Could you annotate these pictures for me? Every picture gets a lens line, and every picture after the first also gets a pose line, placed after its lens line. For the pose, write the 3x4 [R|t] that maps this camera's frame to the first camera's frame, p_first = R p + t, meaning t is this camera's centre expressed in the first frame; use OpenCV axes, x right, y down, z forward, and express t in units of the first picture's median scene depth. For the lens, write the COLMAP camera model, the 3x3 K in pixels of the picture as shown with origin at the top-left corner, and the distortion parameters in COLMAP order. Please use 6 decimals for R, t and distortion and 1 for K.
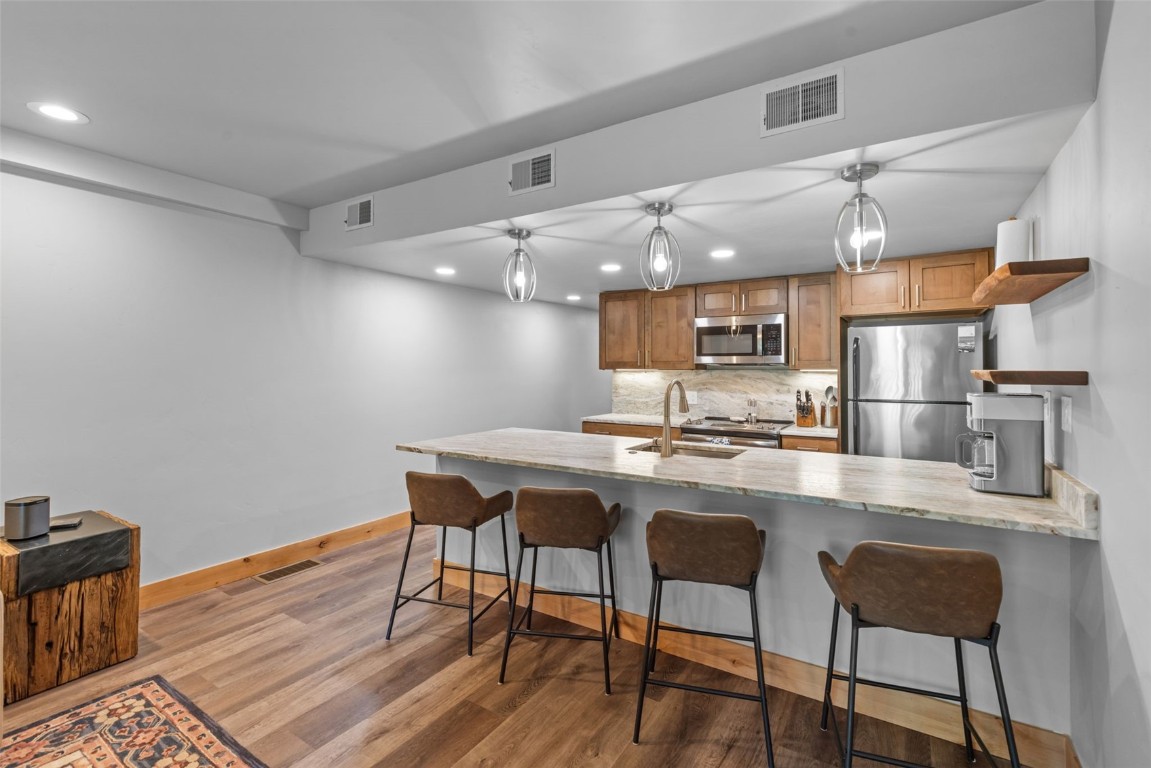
lens RADIAL K [[518.2, 0, 576.5], [0, 518.2, 368.1], [0, 0, 1]] dist [0.004969, 0.000087]
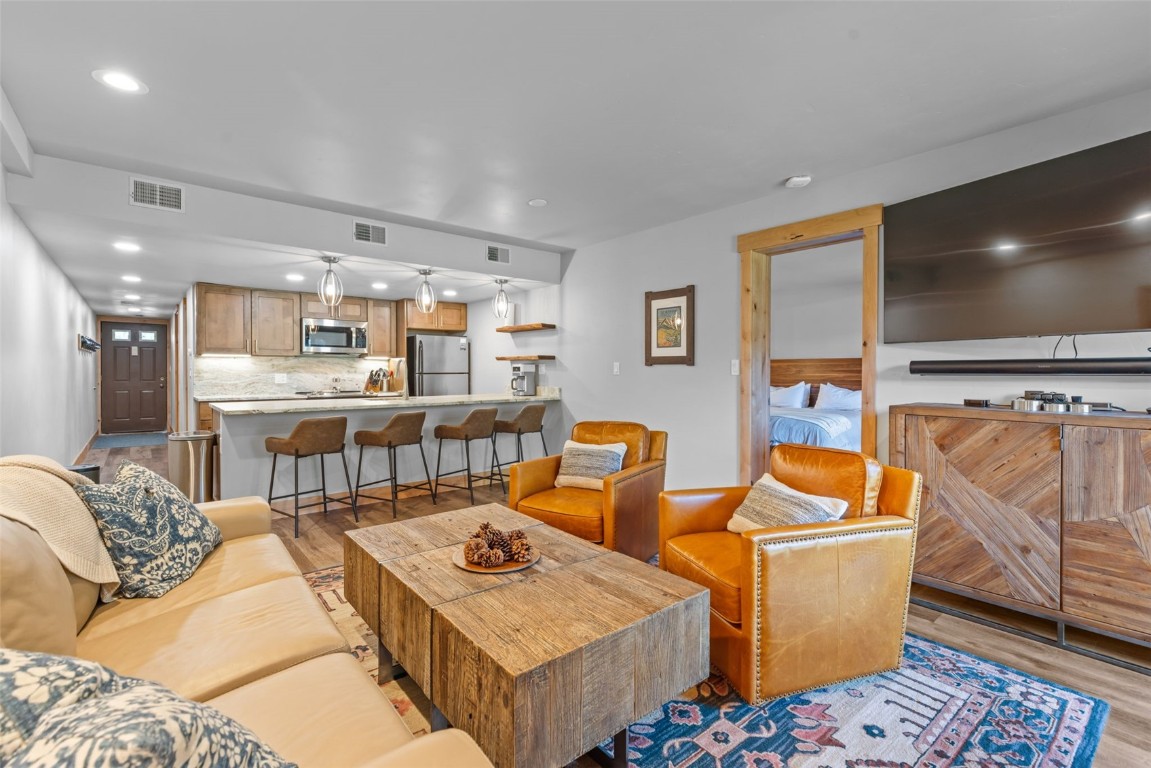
lens RADIAL K [[515.8, 0, 574.8], [0, 515.8, 374.2], [0, 0, 1]] dist [0.005511, 0.000083]
pose [[0.300349, -0.007697, 0.953798, -0.886507], [-0.003067, 0.999954, 0.009035, 0.037375], [-0.953825, -0.005639, 0.300311, -0.082291]]
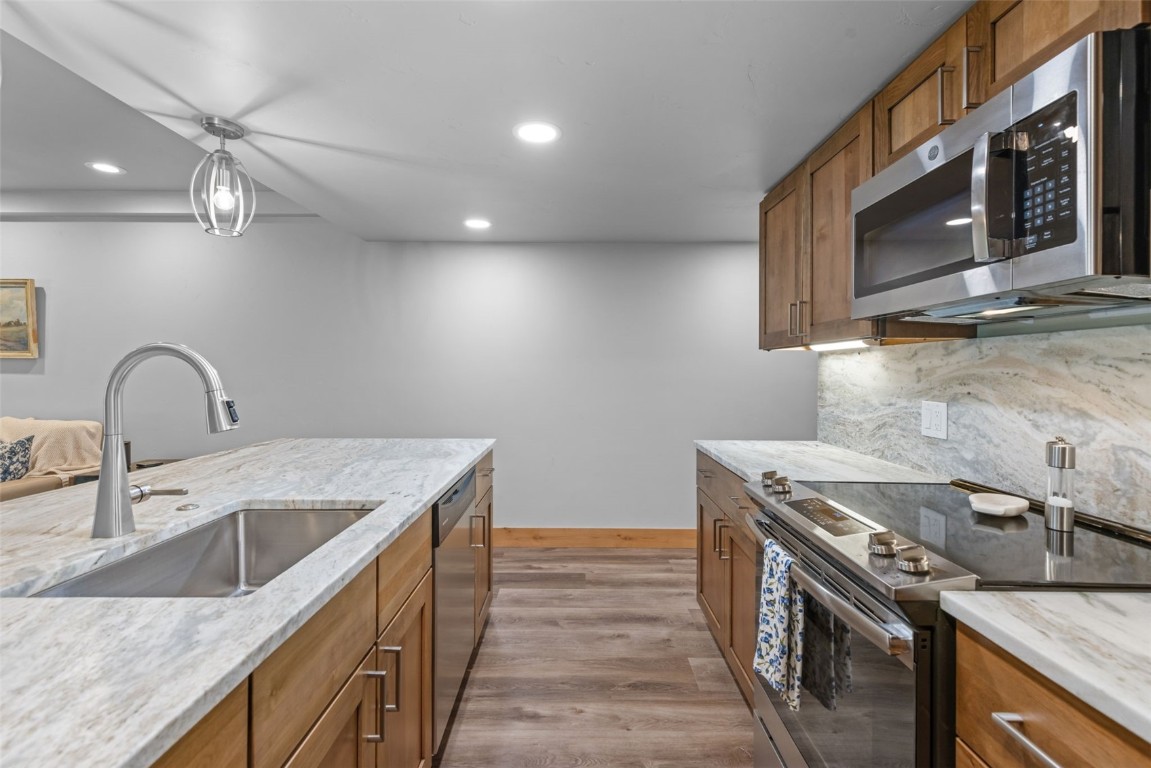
lens RADIAL K [[515.8, 0, 574.8], [0, 515.8, 374.2], [0, 0, 1]] dist [0.005511, 0.000083]
pose [[0.532255, 0.006269, -0.846561, 0.446198], [-0.001464, 0.999978, 0.006484, 0.027428], [0.846583, -0.002212, 0.532252, 0.687478]]
